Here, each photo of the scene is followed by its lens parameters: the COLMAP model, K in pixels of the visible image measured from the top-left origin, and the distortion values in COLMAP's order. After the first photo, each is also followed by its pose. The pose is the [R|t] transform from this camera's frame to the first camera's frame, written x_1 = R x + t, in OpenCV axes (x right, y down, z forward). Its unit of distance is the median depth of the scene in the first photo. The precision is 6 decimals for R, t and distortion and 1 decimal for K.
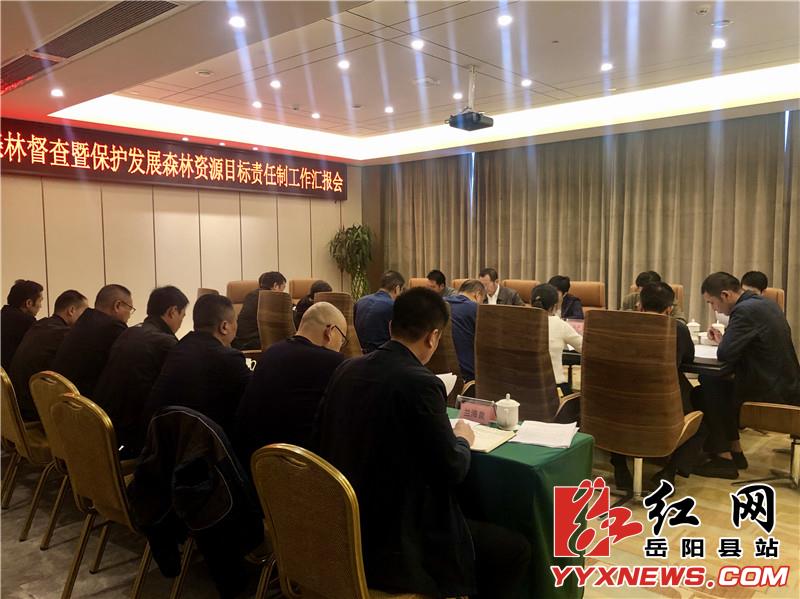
lens RADIAL K [[661.2, 0, 401.6], [0, 661.2, 300.5], [0, 0, 1]] dist [0.027240, -0.024696]
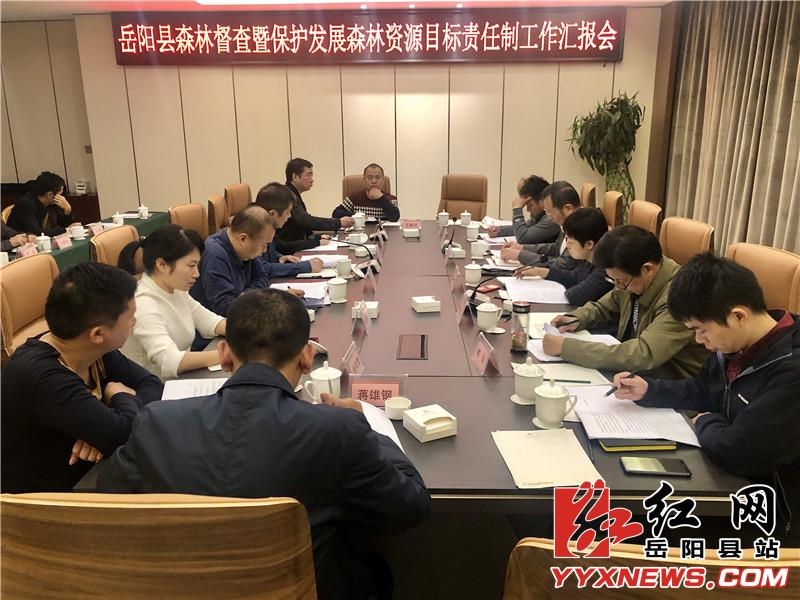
lens RADIAL K [[661.2, 0, 401.0], [0, 661.2, 298.5], [0, 0, 1]] dist [0.027240, -0.024696]
pose [[0.652912, 0.172619, -0.737502, 0.429565], [-0.050707, 0.981462, 0.184829, -0.027139], [0.755735, -0.083280, 0.649561, 0.432822]]
